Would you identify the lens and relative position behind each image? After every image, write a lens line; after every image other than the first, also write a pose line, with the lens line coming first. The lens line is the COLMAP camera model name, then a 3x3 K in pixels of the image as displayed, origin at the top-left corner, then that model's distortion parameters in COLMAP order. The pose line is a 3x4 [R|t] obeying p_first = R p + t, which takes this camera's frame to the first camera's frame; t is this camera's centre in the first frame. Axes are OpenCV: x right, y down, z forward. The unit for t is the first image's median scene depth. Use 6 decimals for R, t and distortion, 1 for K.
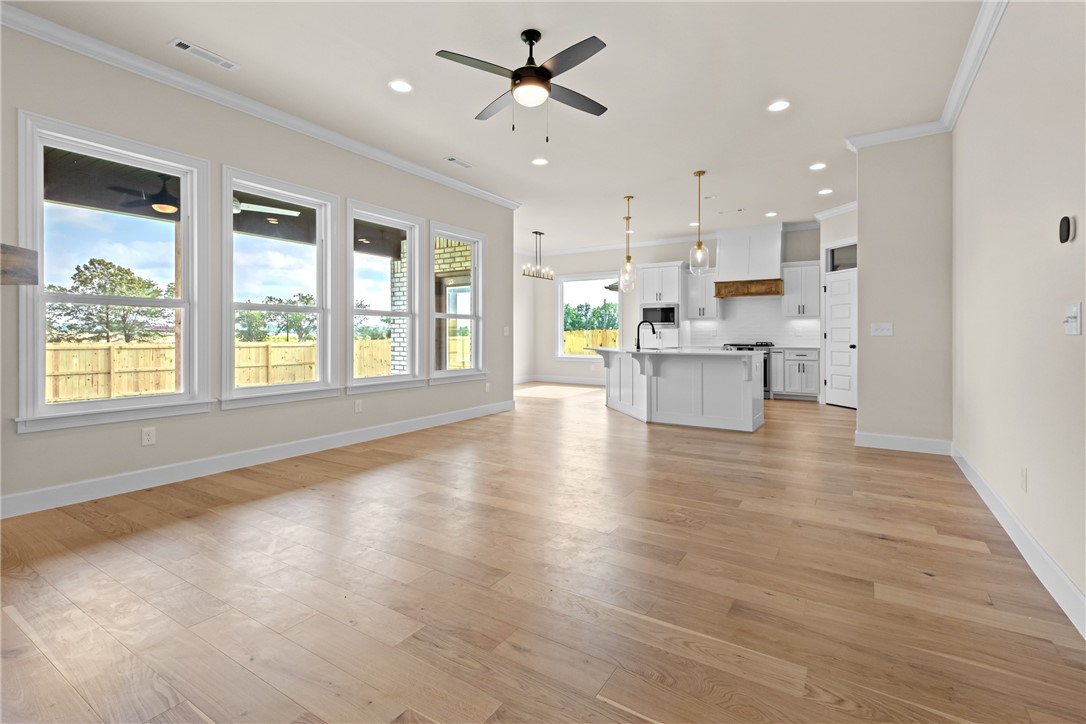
lens RADIAL K [[502.2, 0, 540.3], [0, 502.2, 331.0], [0, 0, 1]] dist [0.016444, -0.000215]
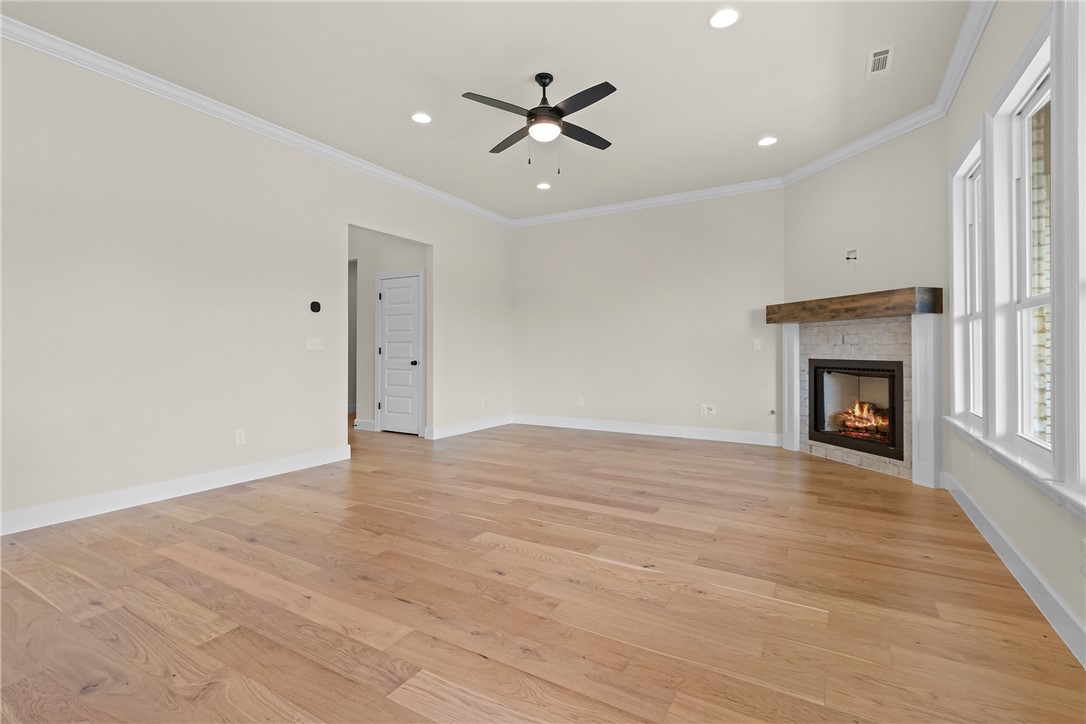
lens RADIAL K [[504.4, 0, 540.8], [0, 504.4, 353.0], [0, 0, 1]] dist [0.011274, -0.000199]
pose [[-0.999245, 0.001320, -0.038828, 0.012308], [0.001434, 0.999995, -0.002901, 0.005822], [0.038824, -0.002954, -0.999242, 0.801064]]
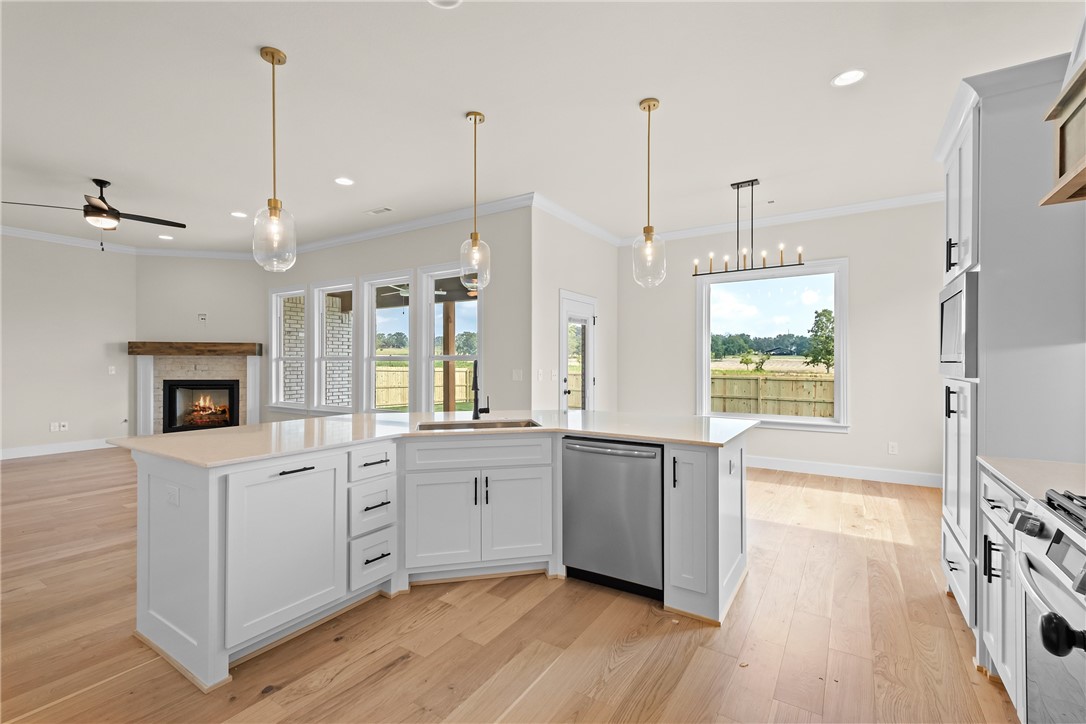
lens RADIAL K [[480.2, 0, 543.0], [0, 480.2, 362.0], [0, 0, 1]] dist [0.015349, -0.000476]
pose [[0.000923, -0.001616, -0.999998, 0.547093], [0.007124, 0.999973, -0.001610, -0.014706], [0.999974, -0.007123, 0.000934, 0.882503]]
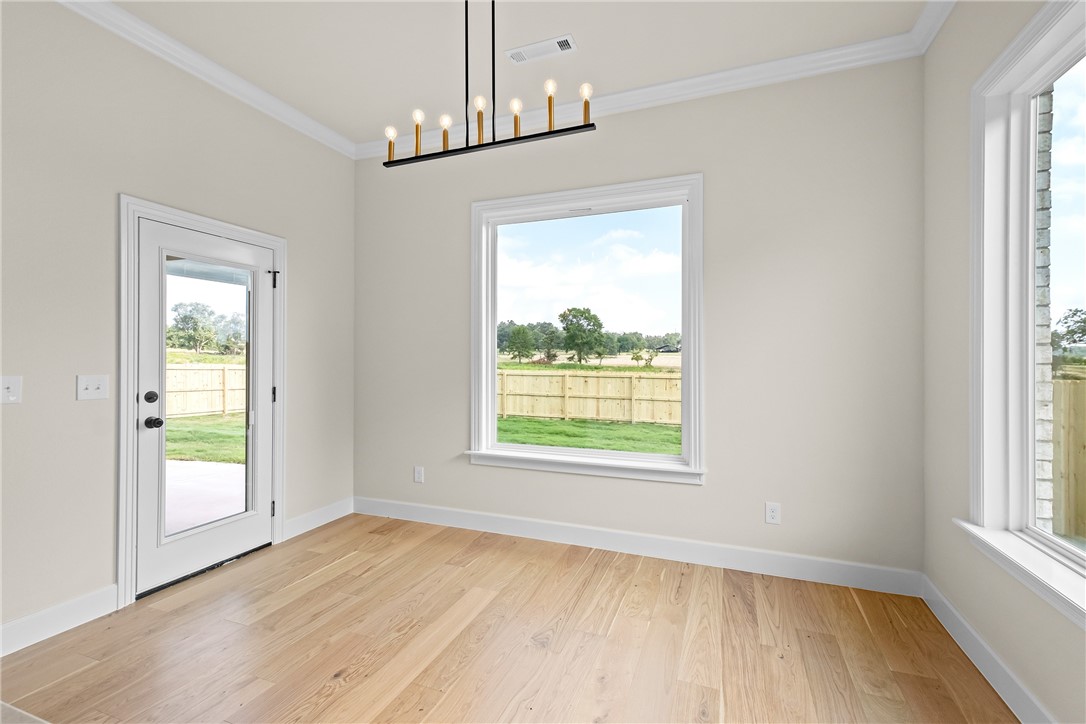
lens RADIAL K [[477.2, 0, 544.6], [0, 477.2, 357.9], [0, 0, 1]] dist [0.014064, -0.000124]
pose [[0.202525, -0.002683, -0.979273, 0.236464], [0.006462, 0.999978, -0.001403, -0.013117], [0.979256, -0.006044, 0.202538, 1.097358]]
